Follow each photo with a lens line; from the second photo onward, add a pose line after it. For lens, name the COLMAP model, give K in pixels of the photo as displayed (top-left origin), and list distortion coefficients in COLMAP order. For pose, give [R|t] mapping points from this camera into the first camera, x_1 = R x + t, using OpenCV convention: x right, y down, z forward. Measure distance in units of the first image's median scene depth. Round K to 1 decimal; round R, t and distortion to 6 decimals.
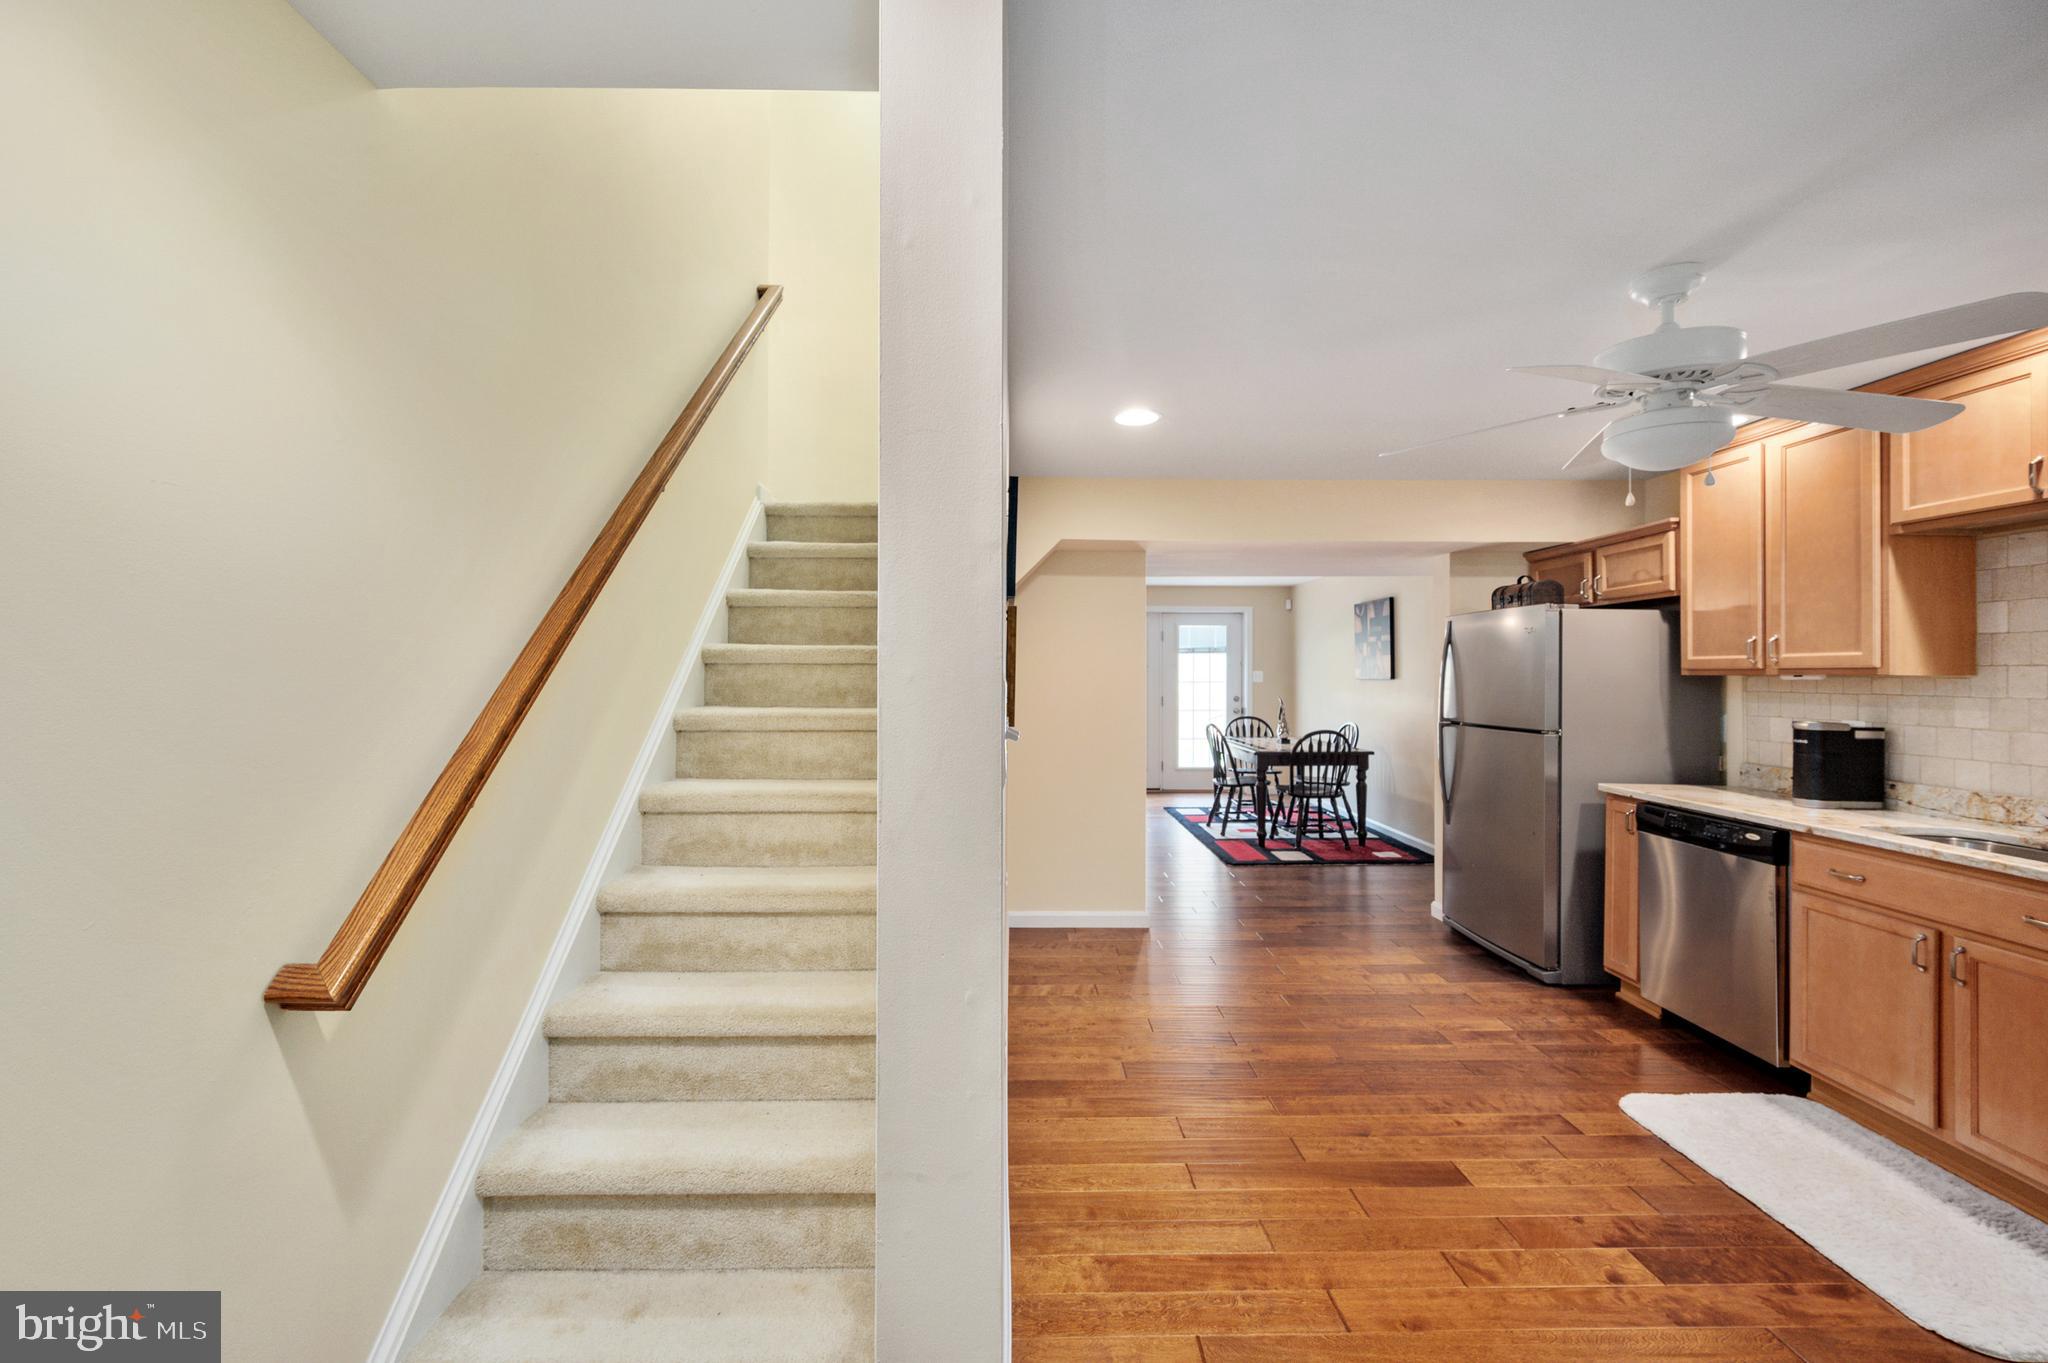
lens RADIAL K [[818.9, 0, 1024.2], [0, 818.9, 662.0], [0, 0, 1]] dist [0.002150, -0.001355]
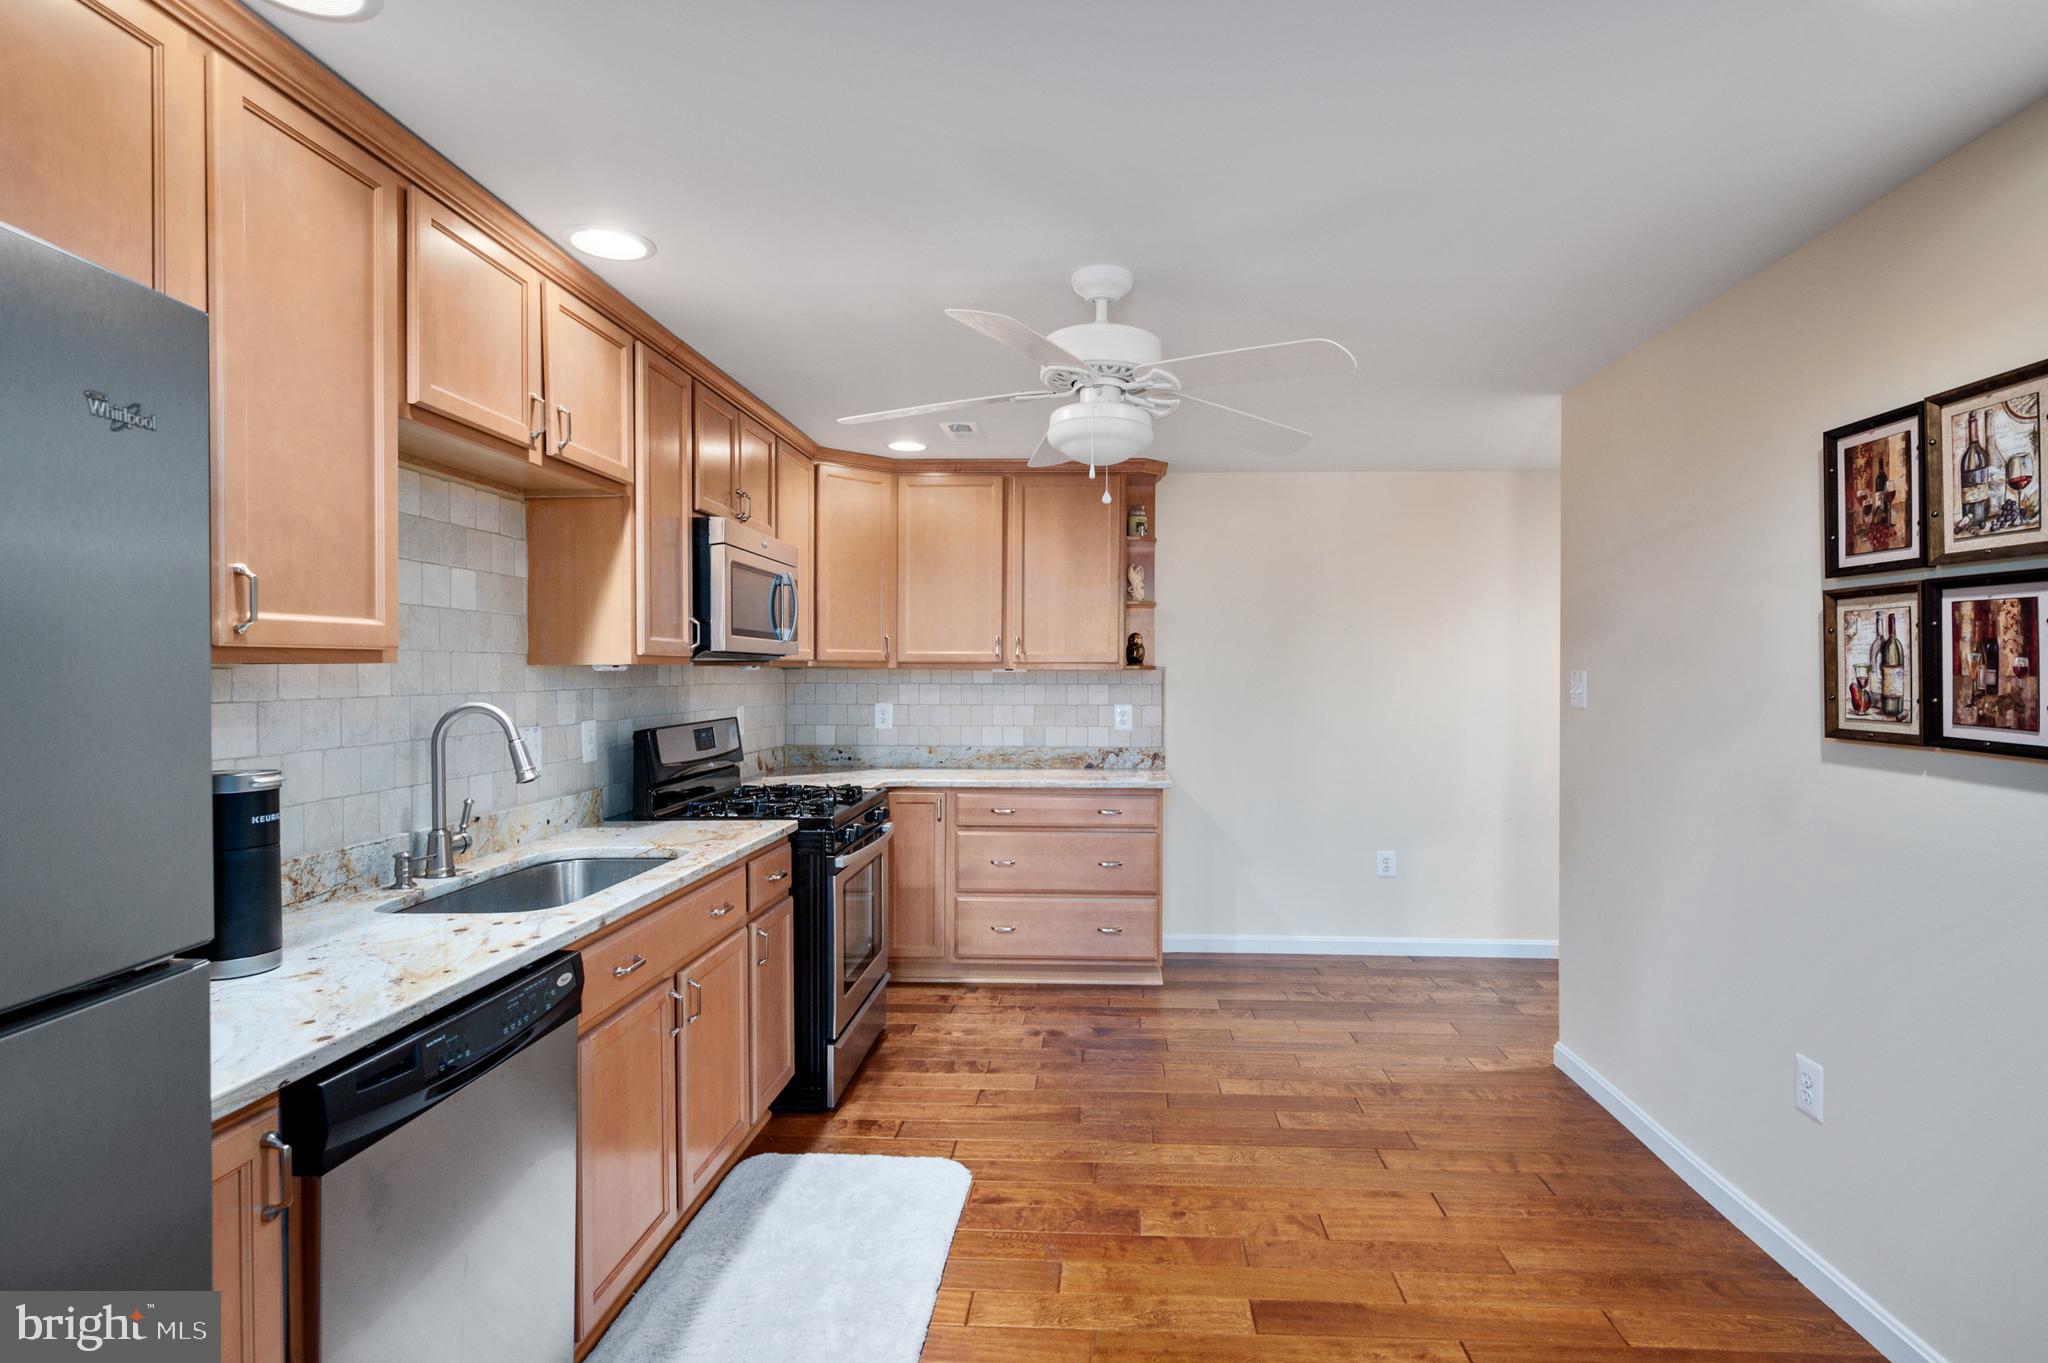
lens RADIAL K [[1024.9, 0, 1055.6], [0, 1024.9, 669.5], [0, 0, 1]] dist [-0.001196, -0.000016]
pose [[-0.997587, -0.006387, 0.069138, 0.476307], [-0.007155, 0.999915, -0.010868, 0.020683], [-0.069063, -0.011336, -0.997548, 1.435141]]
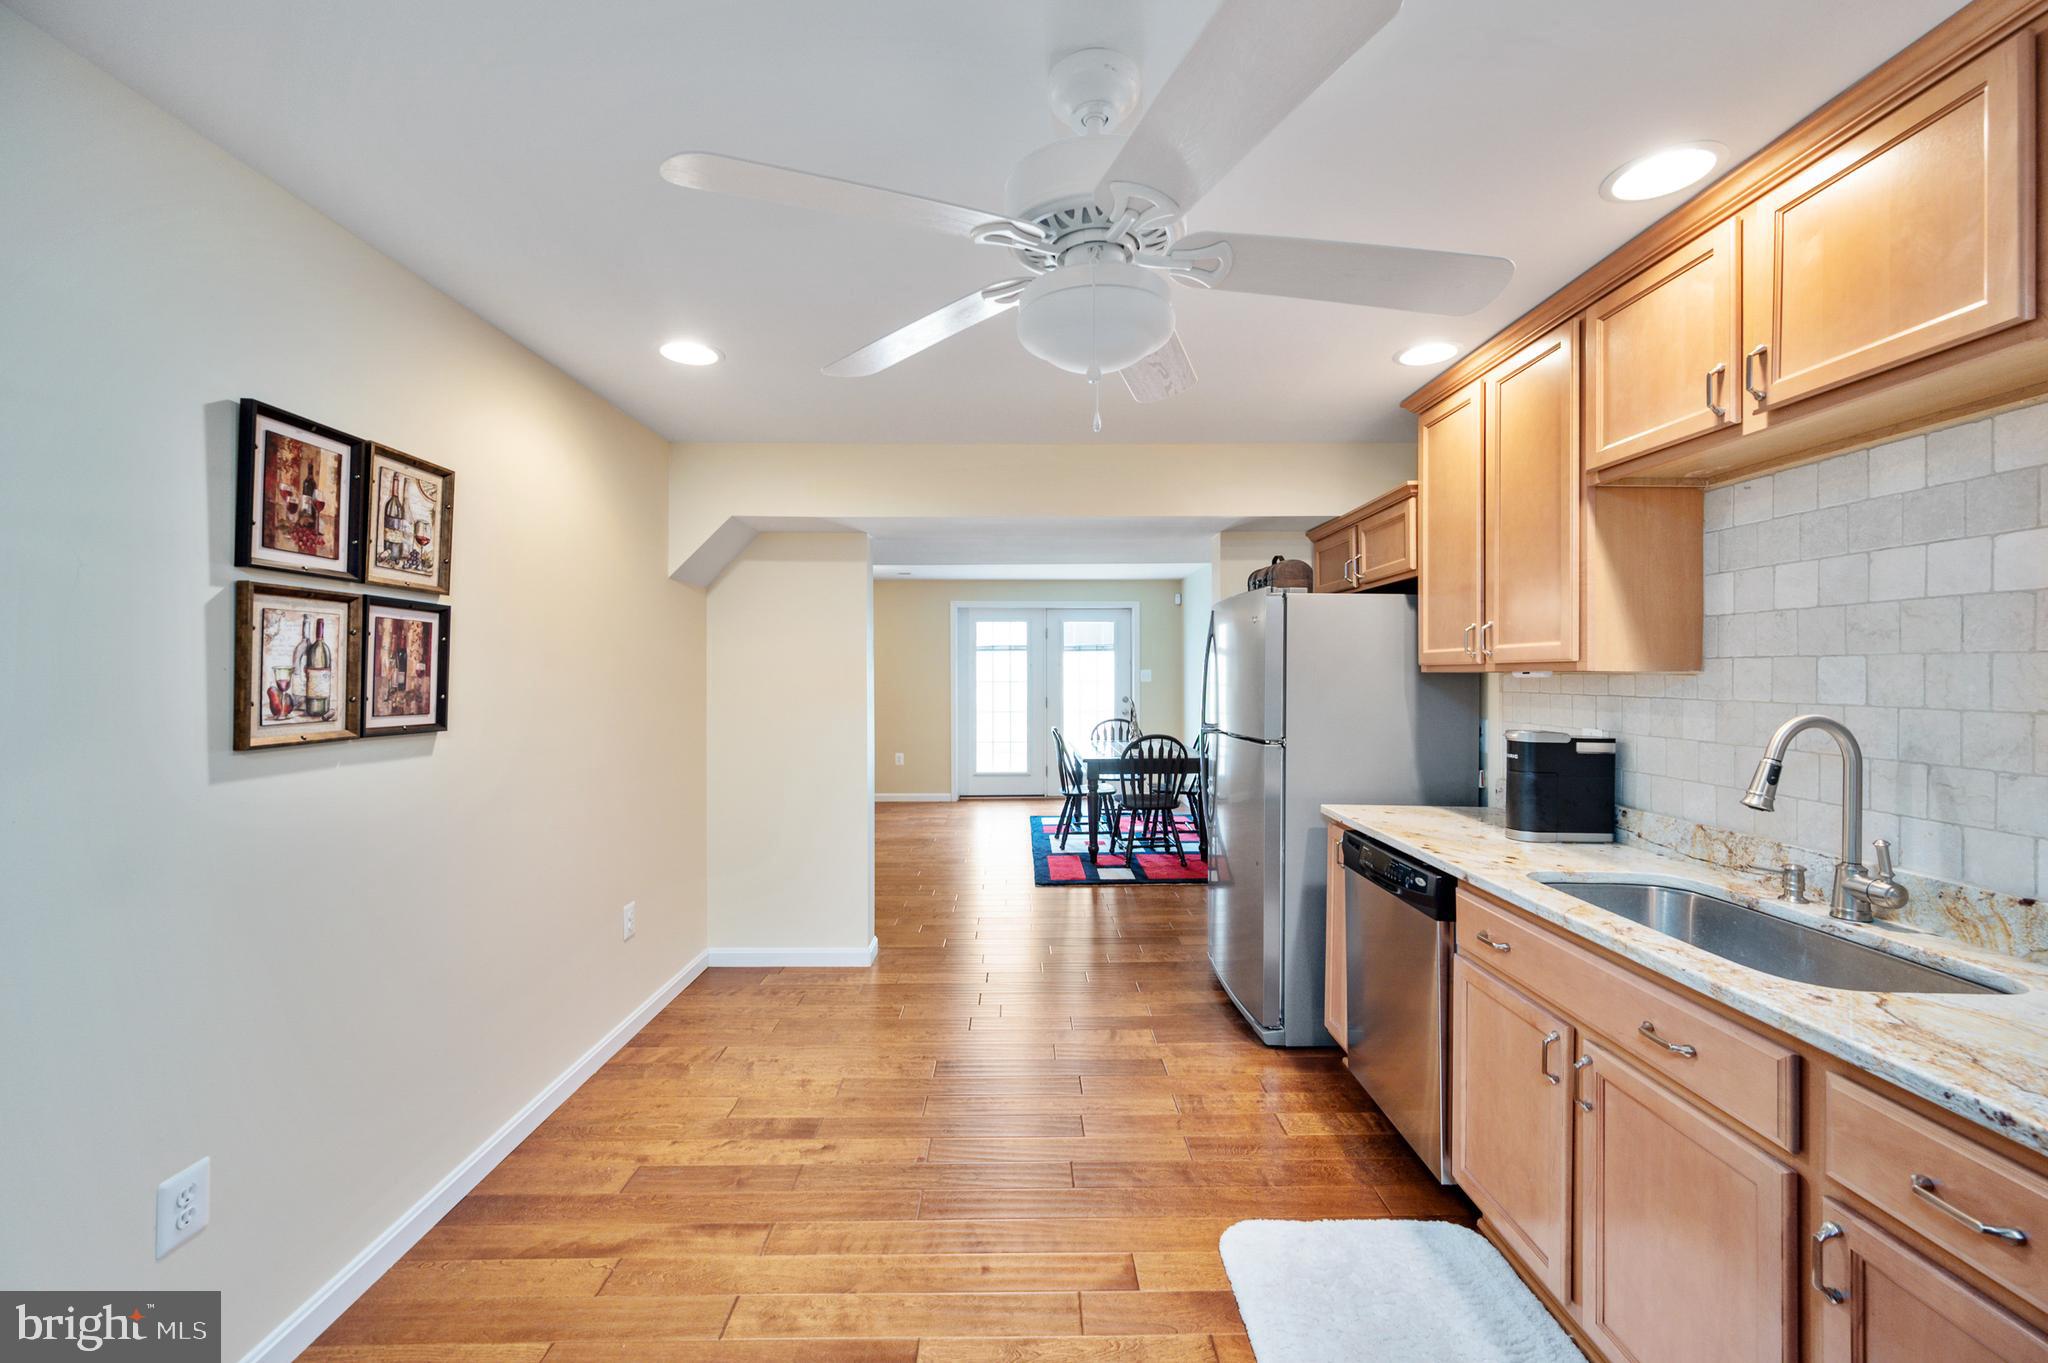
lens RADIAL K [[818.9, 0, 1022.2], [0, 818.9, 667.4], [0, 0, 1]] dist [0.002150, -0.001355]
pose [[0.999979, -0.003394, -0.005567, 0.460361], [0.003433, 0.999969, 0.007072, 0.004430], [0.005542, -0.007091, 0.999960, 0.203308]]
